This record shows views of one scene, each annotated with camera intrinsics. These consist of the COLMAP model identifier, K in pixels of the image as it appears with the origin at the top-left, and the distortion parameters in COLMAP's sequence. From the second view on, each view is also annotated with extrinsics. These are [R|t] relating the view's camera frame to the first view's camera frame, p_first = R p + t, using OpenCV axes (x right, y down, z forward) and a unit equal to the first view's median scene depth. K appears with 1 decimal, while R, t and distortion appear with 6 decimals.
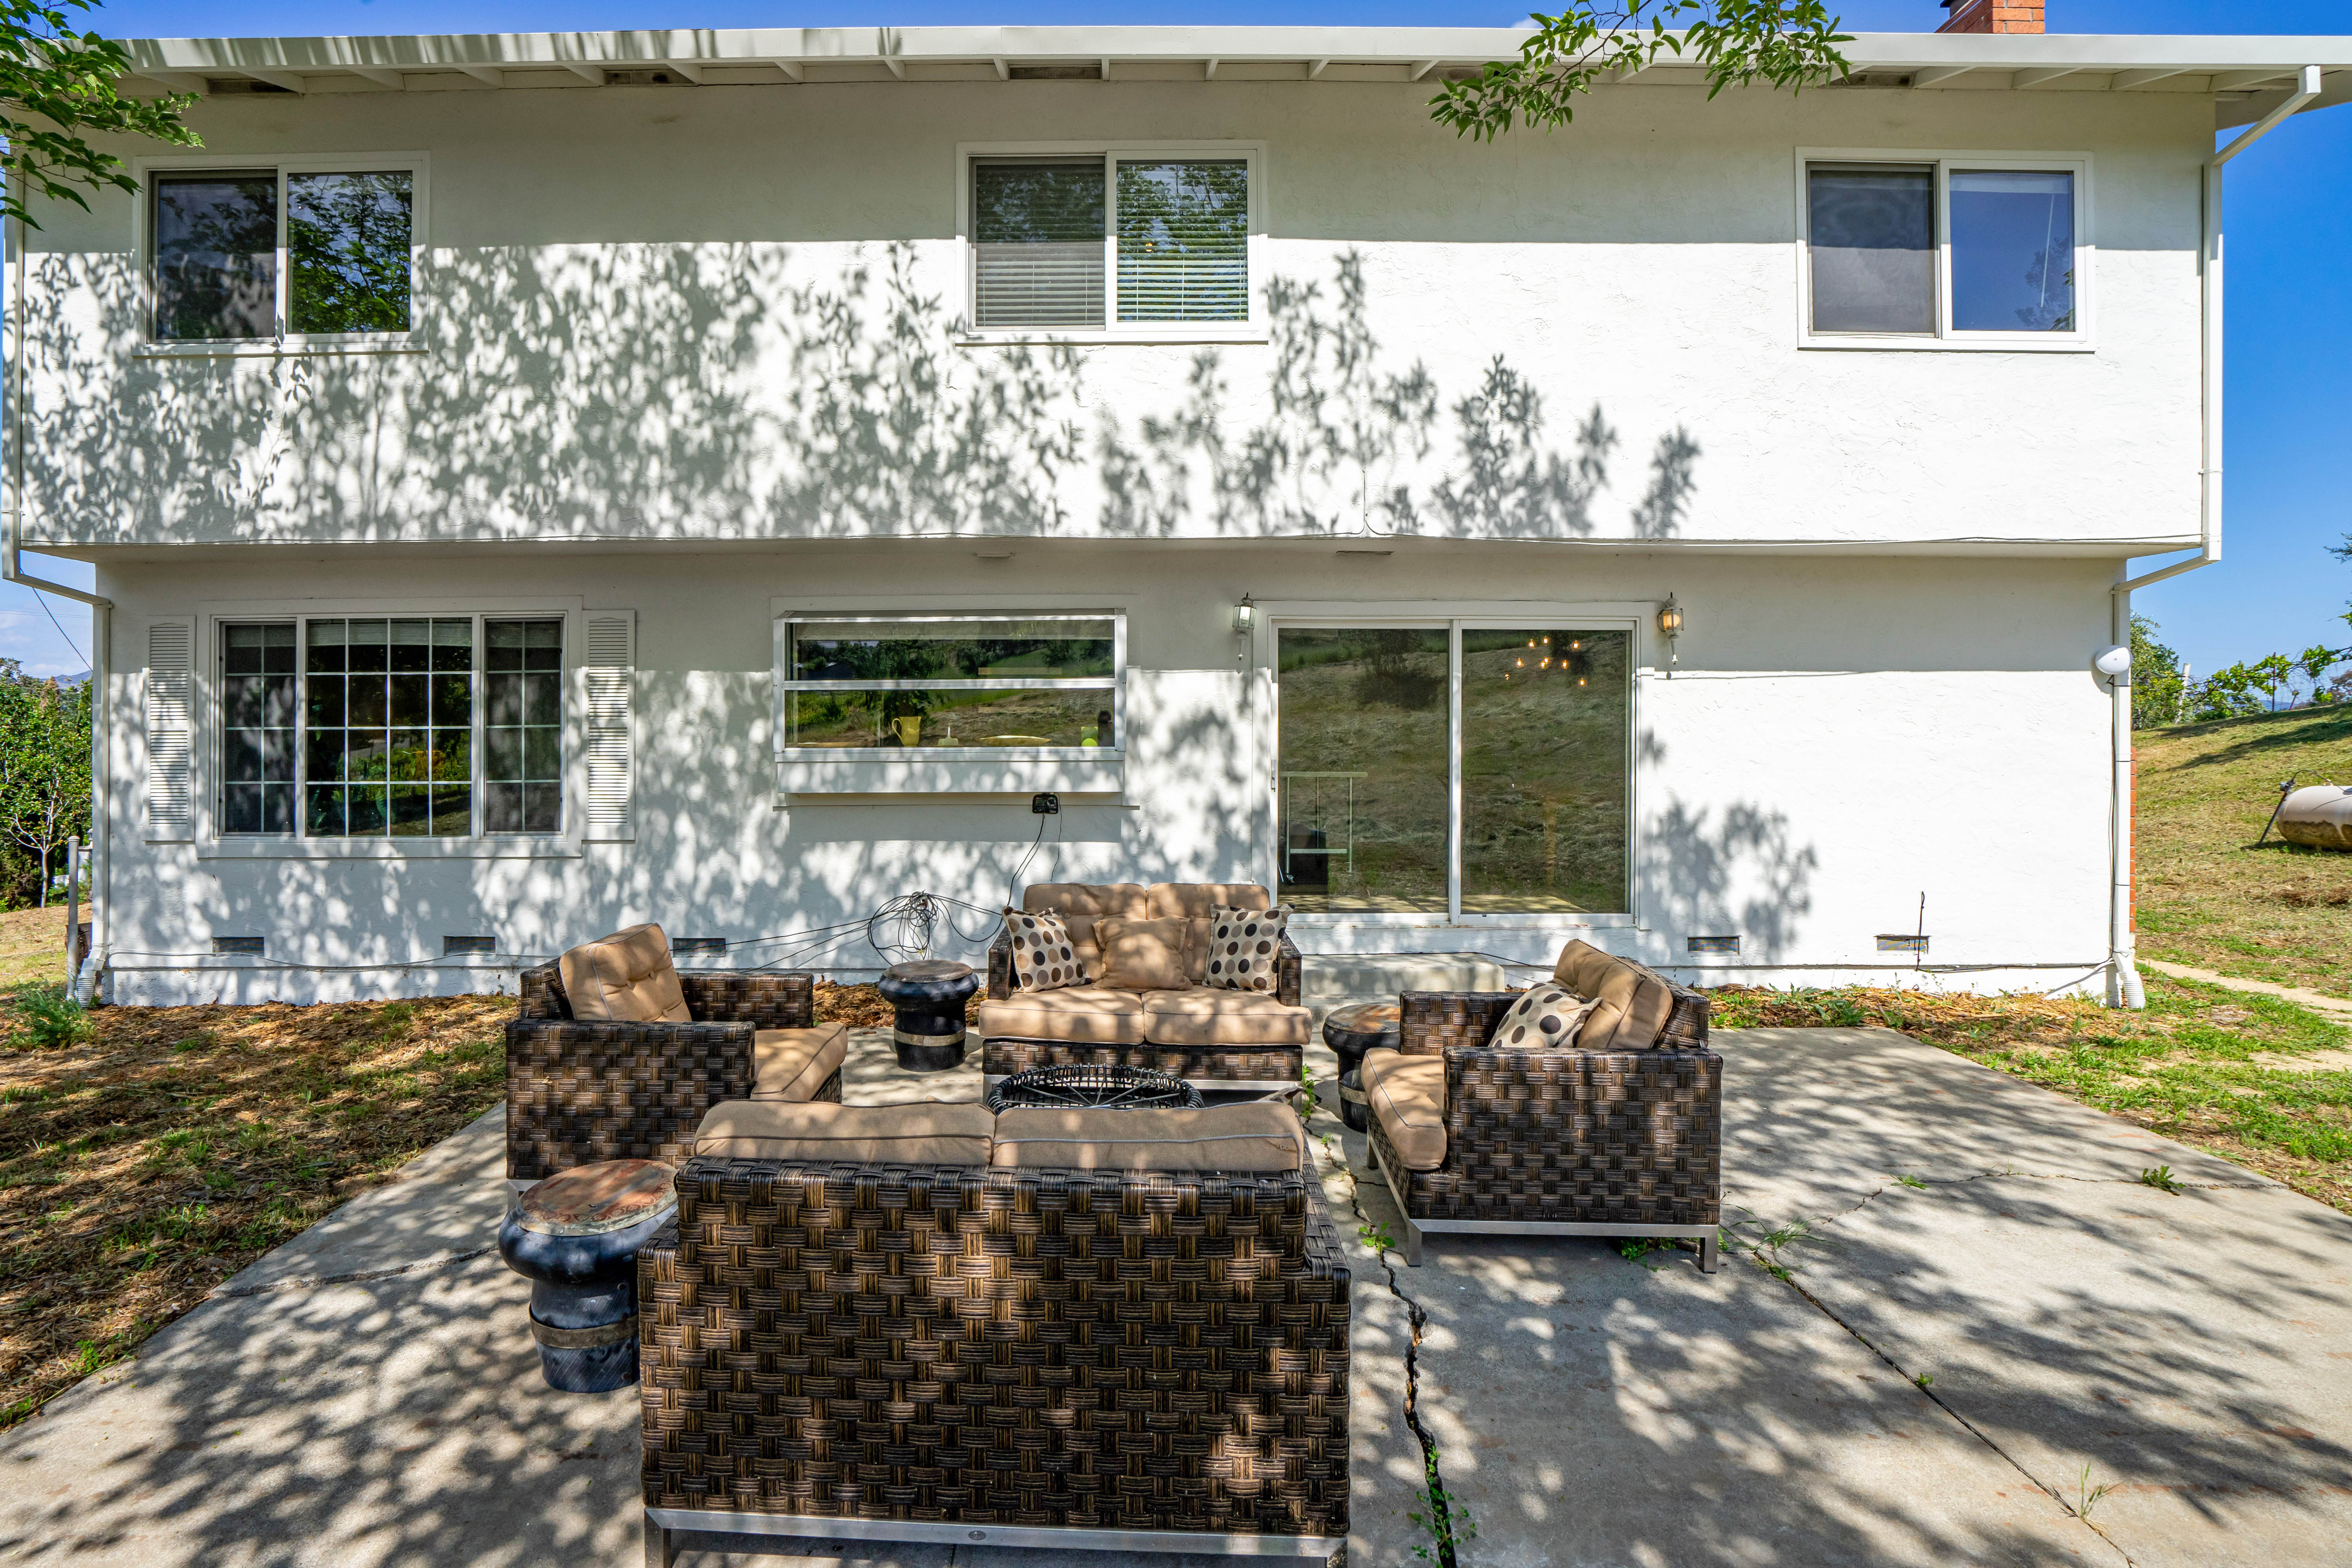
lens RADIAL K [[1107.6, 0, 1106.2], [0, 1107.6, 750.2], [0, 0, 1]] dist [-0.017067, -0.000026]
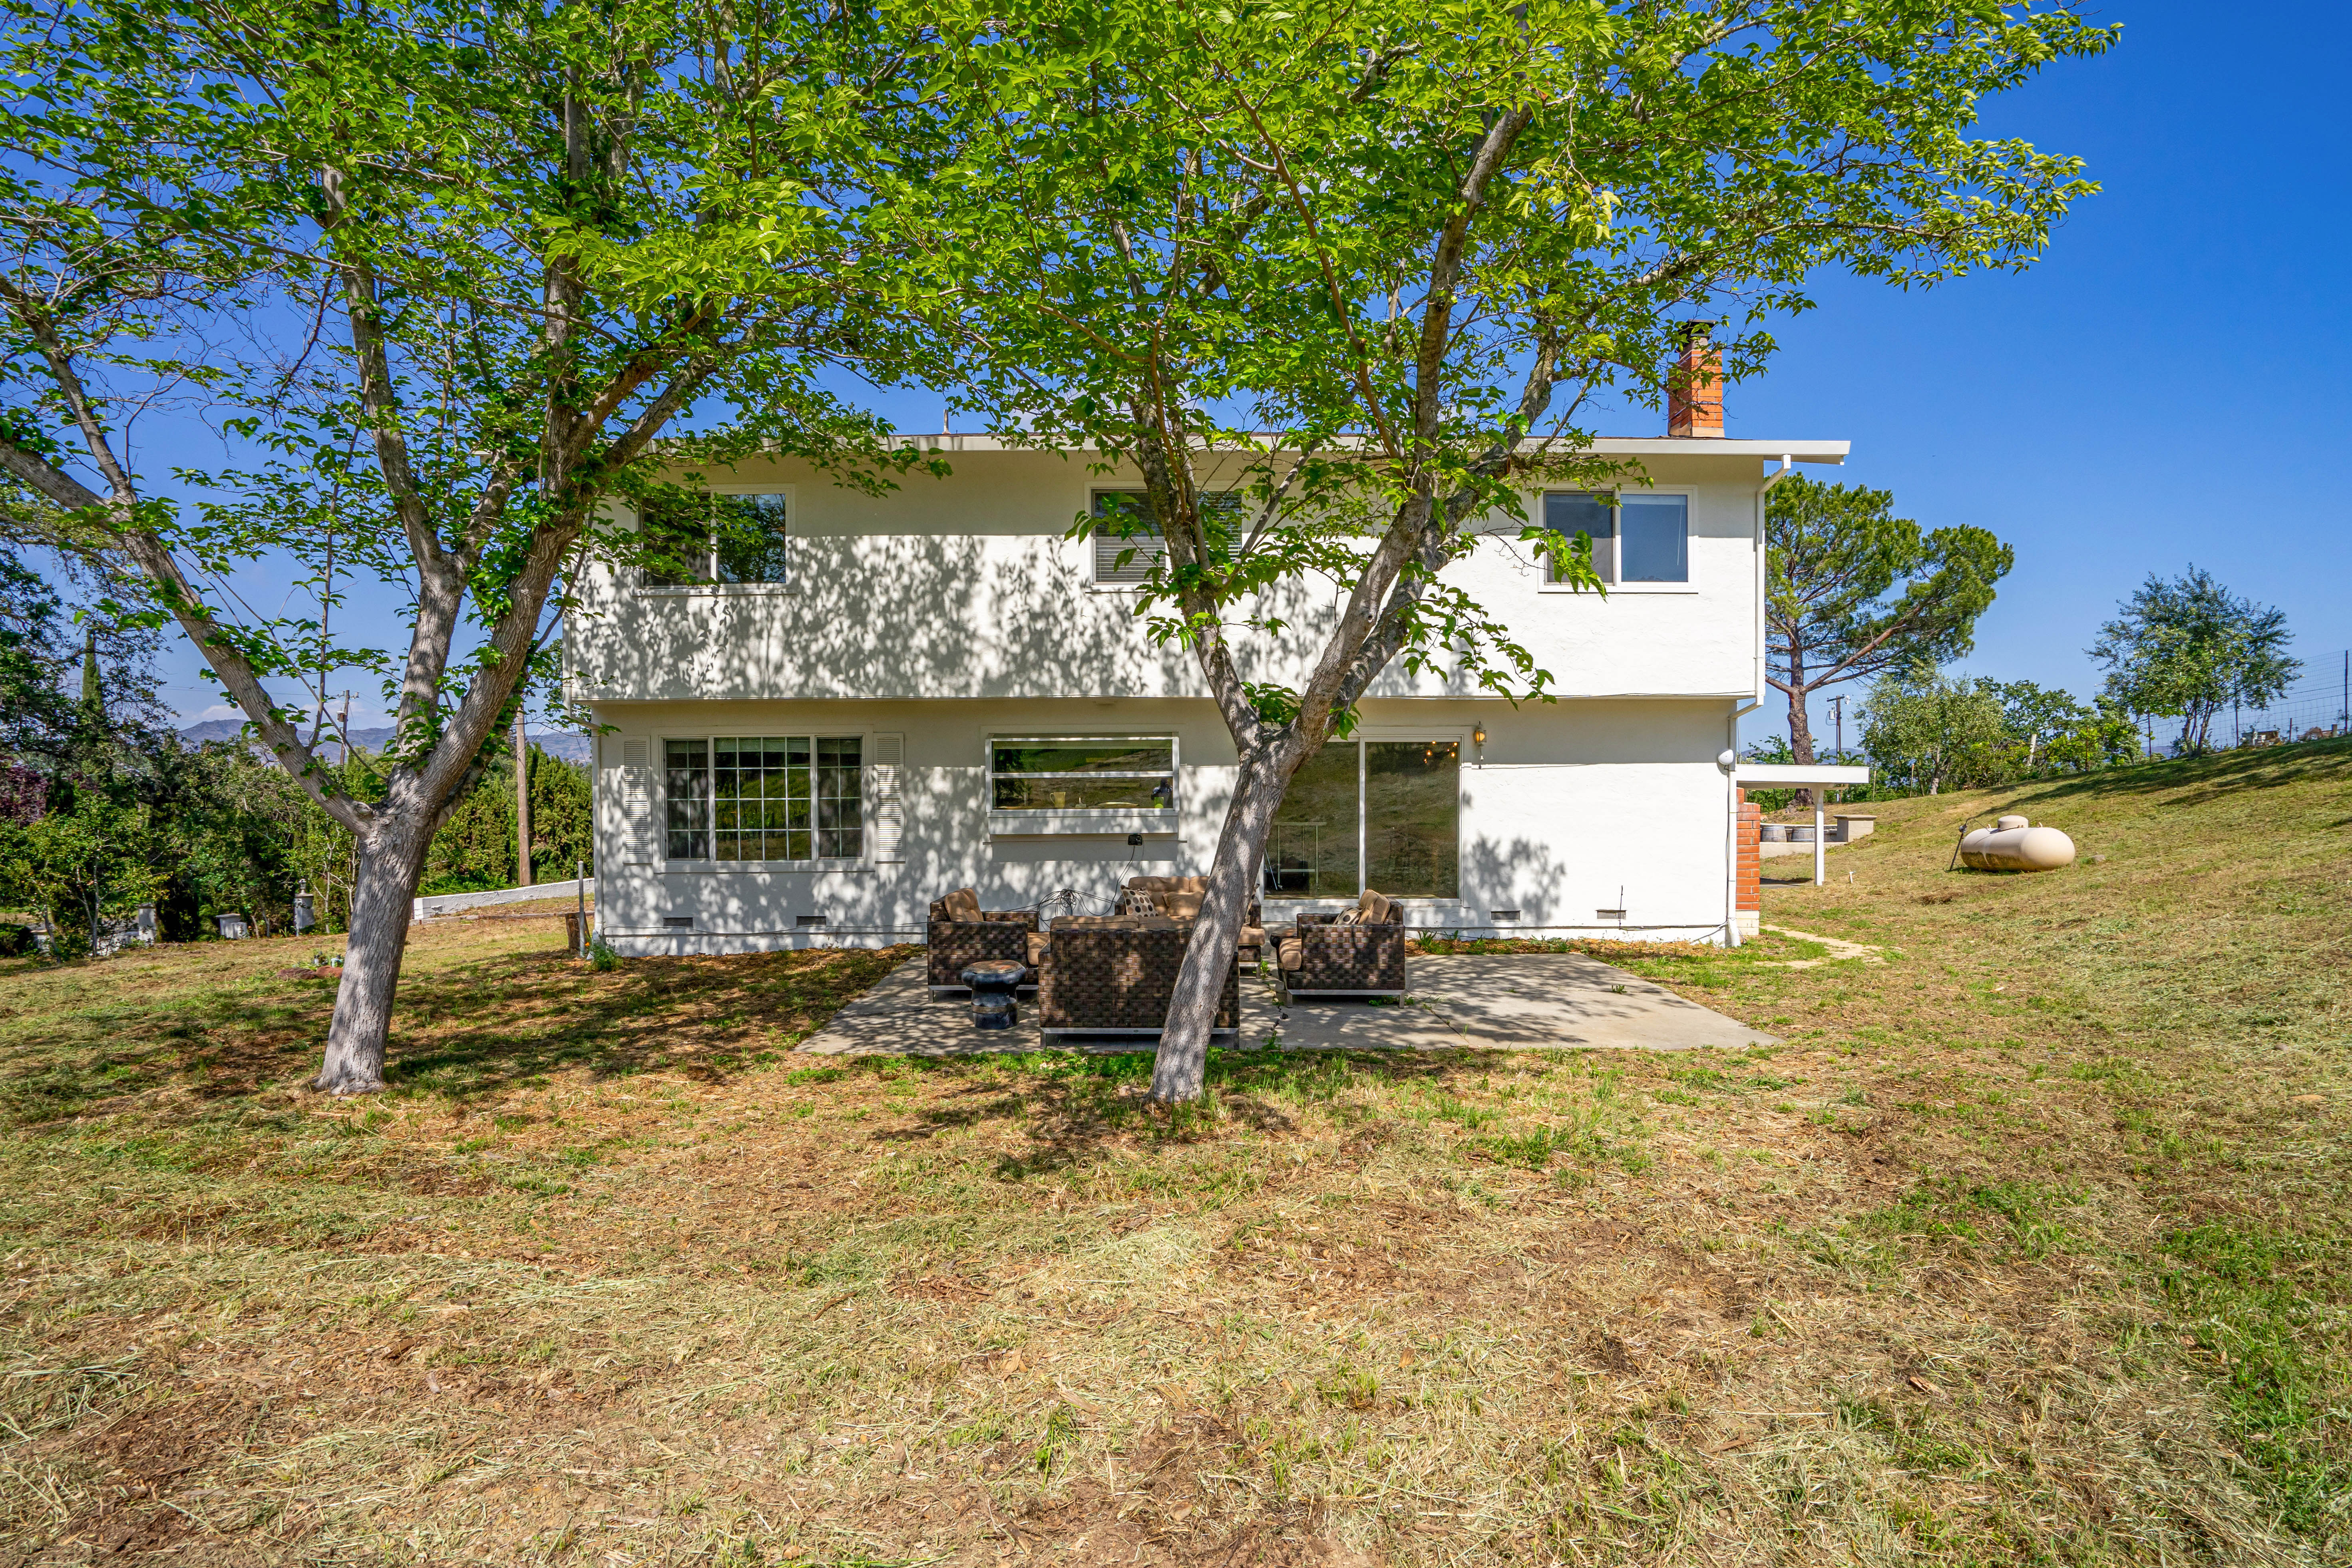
lens RADIAL K [[1074.8, 0, 1178.3], [0, 1074.8, 826.7], [0, 0, 1]] dist [-0.012851, -0.000150]
pose [[0.999949, -0.007437, 0.006764, 0.008595], [0.007316, 0.999815, 0.017803, -0.005701], [-0.006895, -0.017753, 0.999819, -0.804389]]
